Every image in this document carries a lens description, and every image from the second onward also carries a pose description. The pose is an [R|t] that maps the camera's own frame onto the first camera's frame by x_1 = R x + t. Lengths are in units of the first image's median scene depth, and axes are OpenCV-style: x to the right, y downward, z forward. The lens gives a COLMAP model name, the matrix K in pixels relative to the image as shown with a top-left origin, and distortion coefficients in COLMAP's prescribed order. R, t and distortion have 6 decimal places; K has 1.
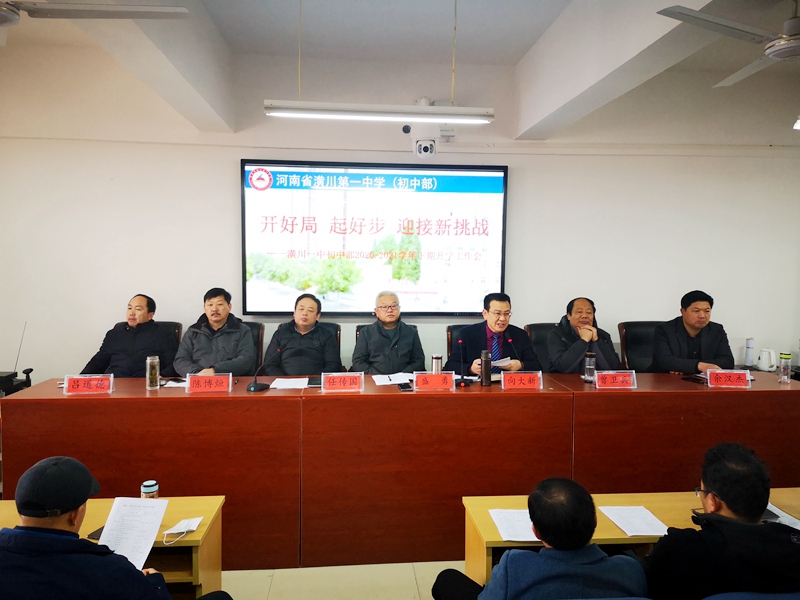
lens RADIAL K [[621.5, 0, 400.0], [0, 621.5, 300.0], [0, 0, 1]] dist [0.000628, 0.000423]
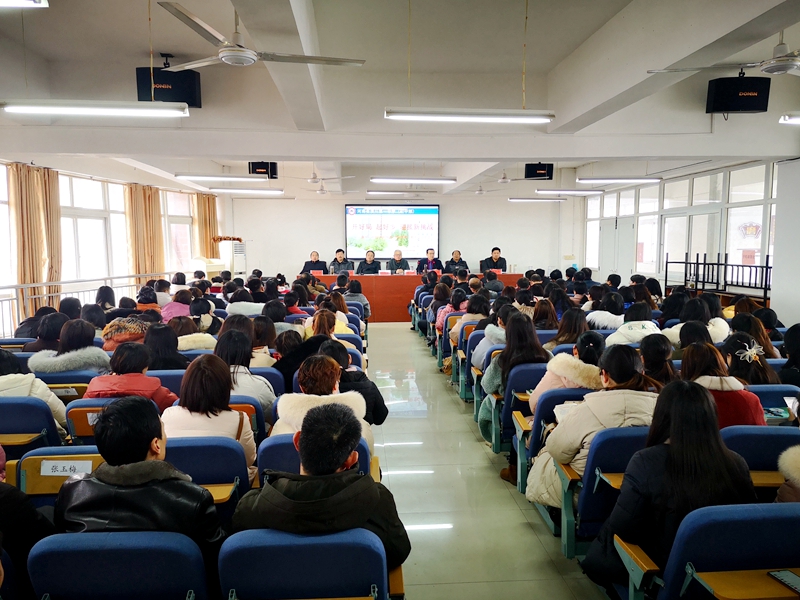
lens RADIAL K [[621.5, 0, 400.0], [0, 621.5, 300.0], [0, 0, 1]] dist [0.000628, 0.000423]
pose [[0.999862, -0.013062, -0.010274, 0.018612], [0.013280, 0.999683, 0.021383, 0.156444], [0.009991, -0.021517, 0.999719, -1.876873]]
